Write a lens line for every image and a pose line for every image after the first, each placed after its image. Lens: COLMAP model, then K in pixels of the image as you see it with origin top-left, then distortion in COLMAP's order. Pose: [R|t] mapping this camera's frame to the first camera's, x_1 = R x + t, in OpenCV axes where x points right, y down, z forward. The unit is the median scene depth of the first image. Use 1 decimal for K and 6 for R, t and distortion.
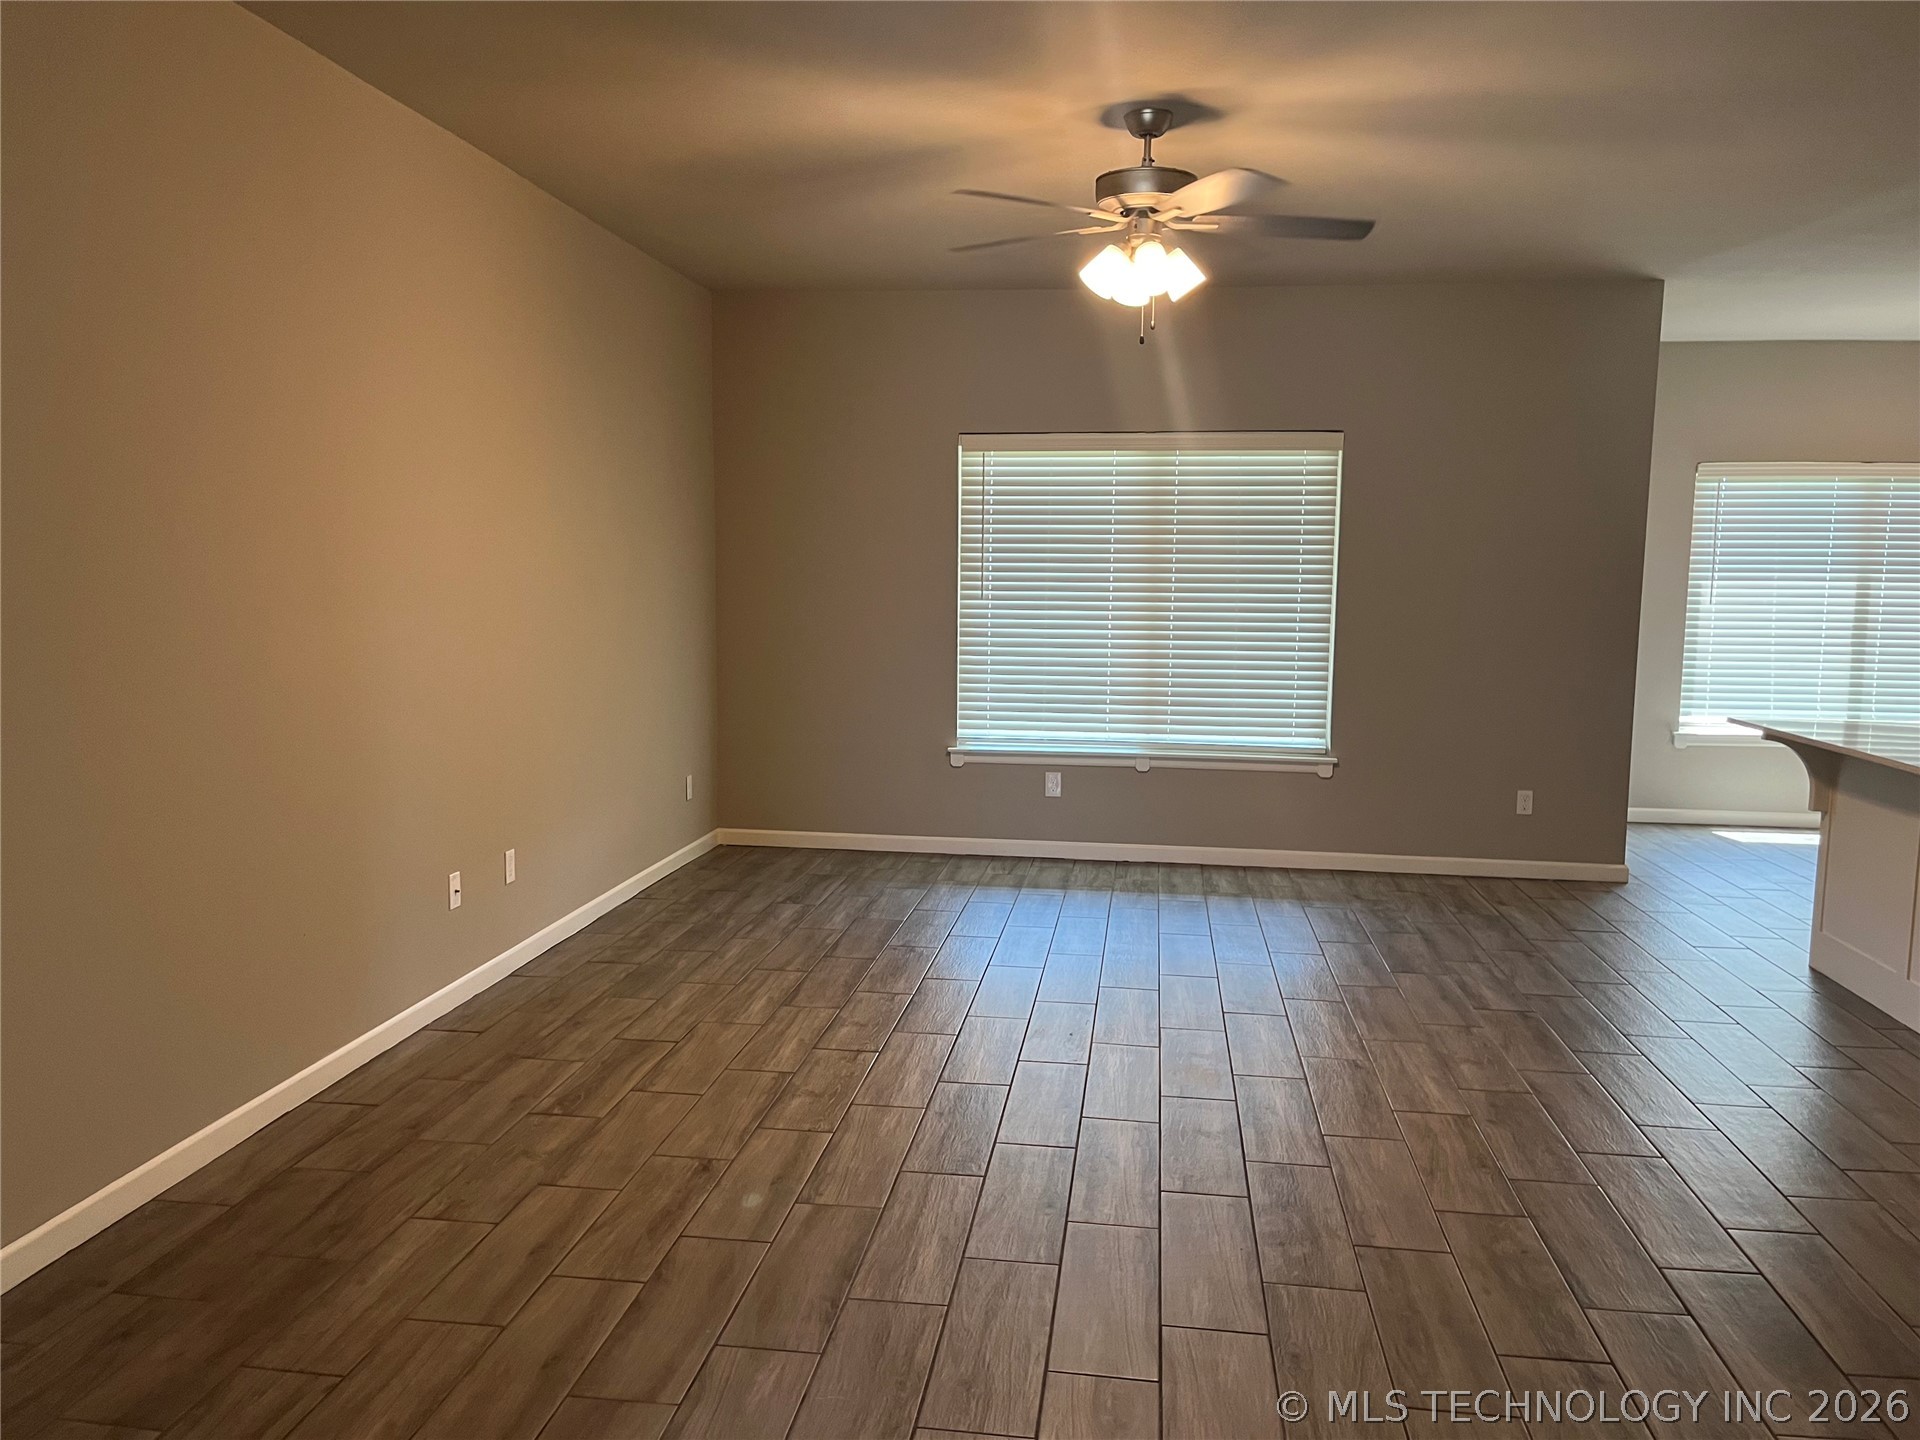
lens RADIAL K [[1444.4, 0, 960.0], [0, 1444.4, 720.0], [0, 0, 1]] dist [0.022437, -0.002606]
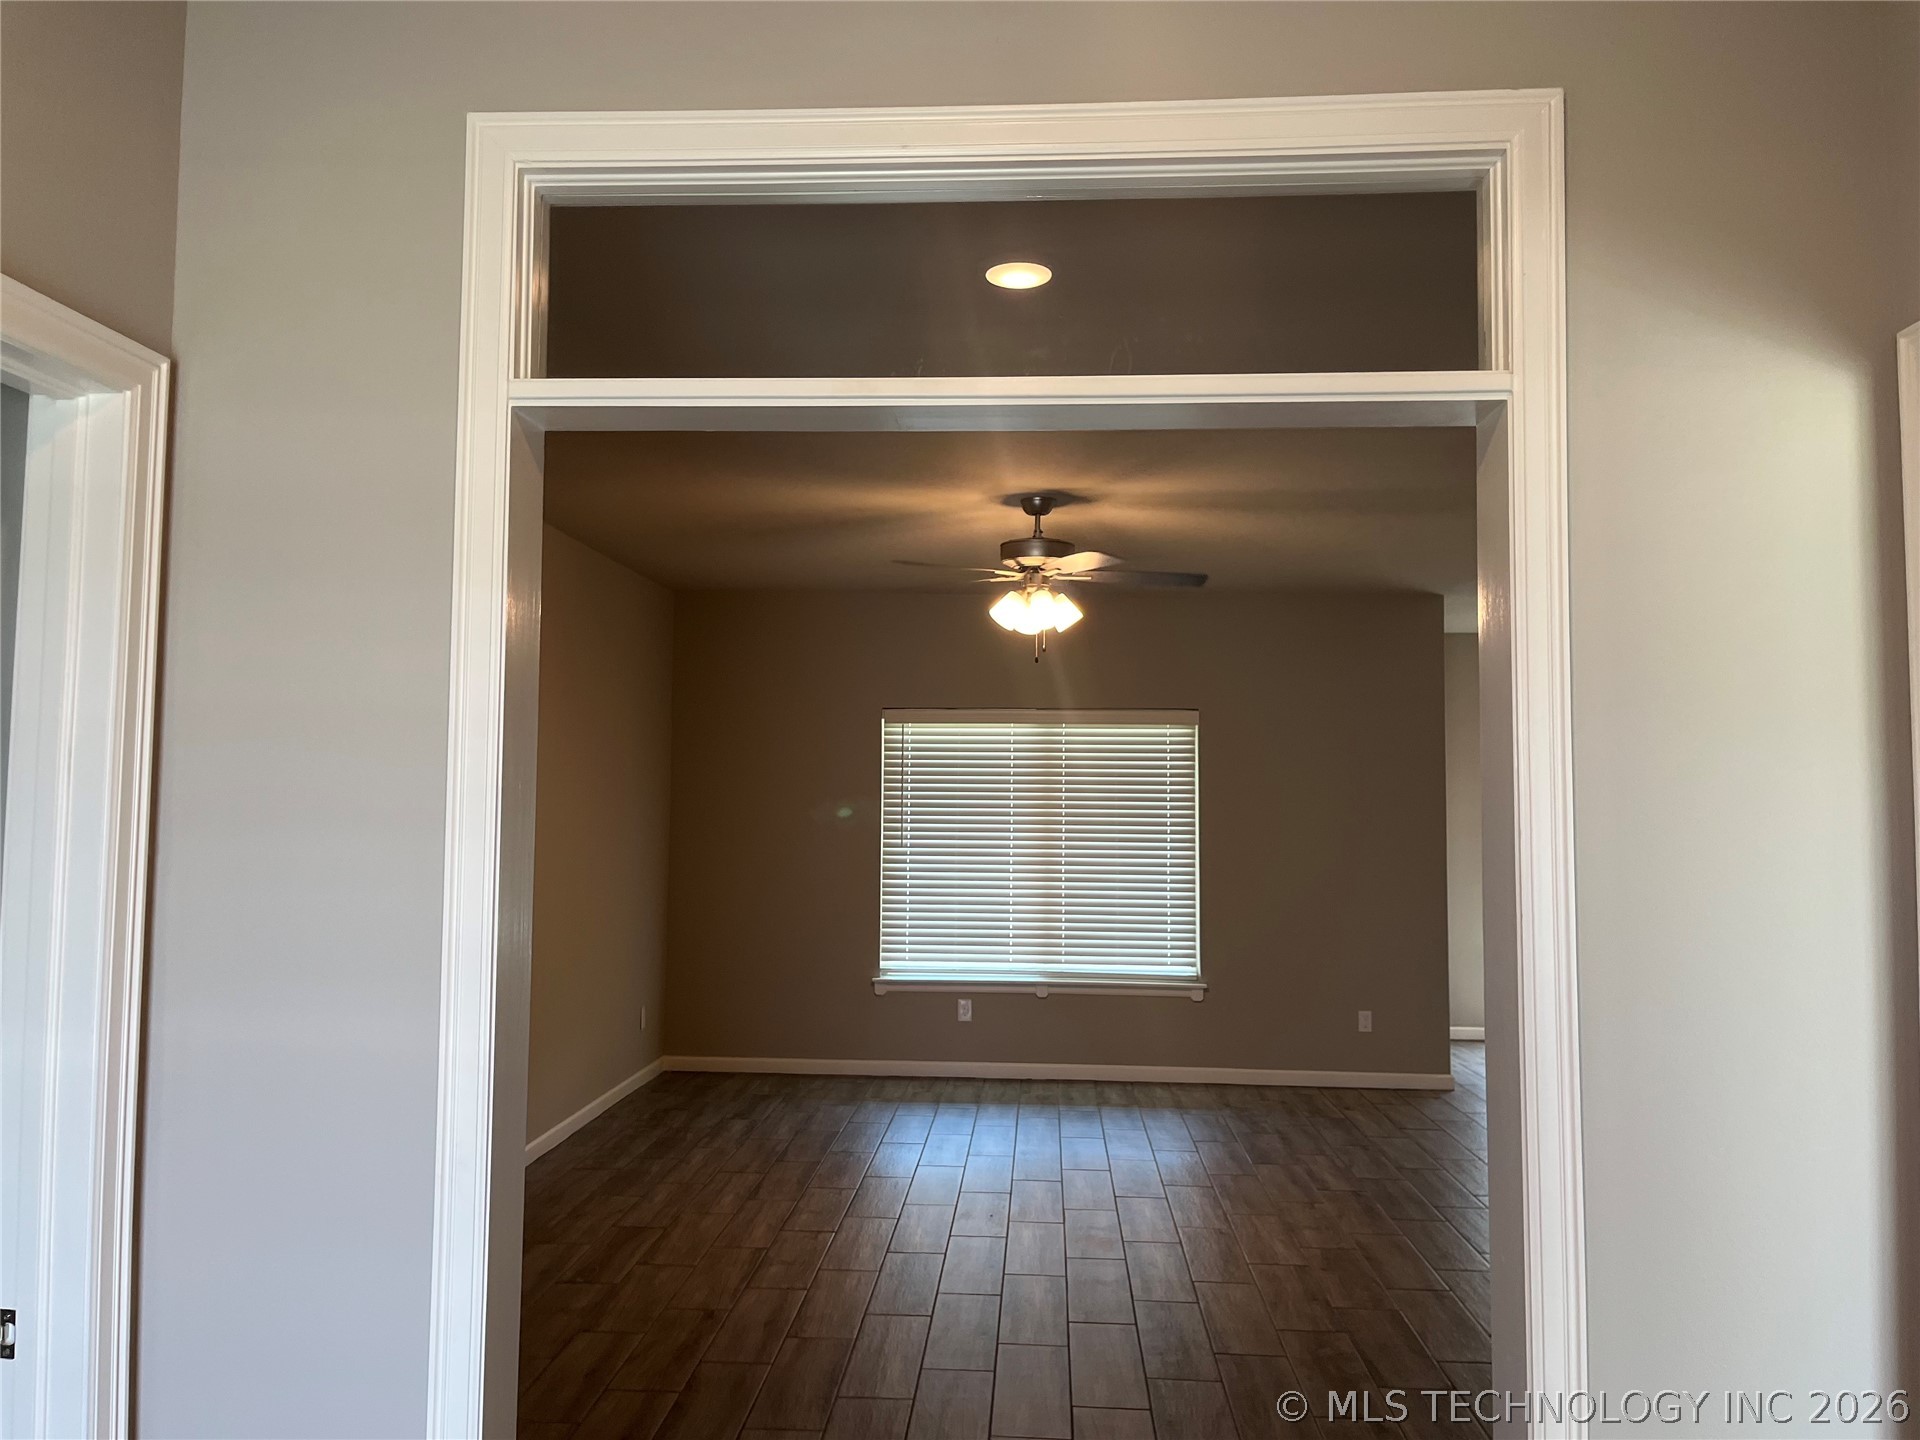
lens RADIAL K [[1432.6, 0, 946.0], [0, 1432.6, 648.8], [0, 0, 1]] dist [0.023317, -0.001849]
pose [[0.997823, 0.004805, 0.065773, -0.041431], [0.009132, 0.977667, -0.209960, 0.004807], [-0.065313, 0.210103, 0.975495, -0.265490]]
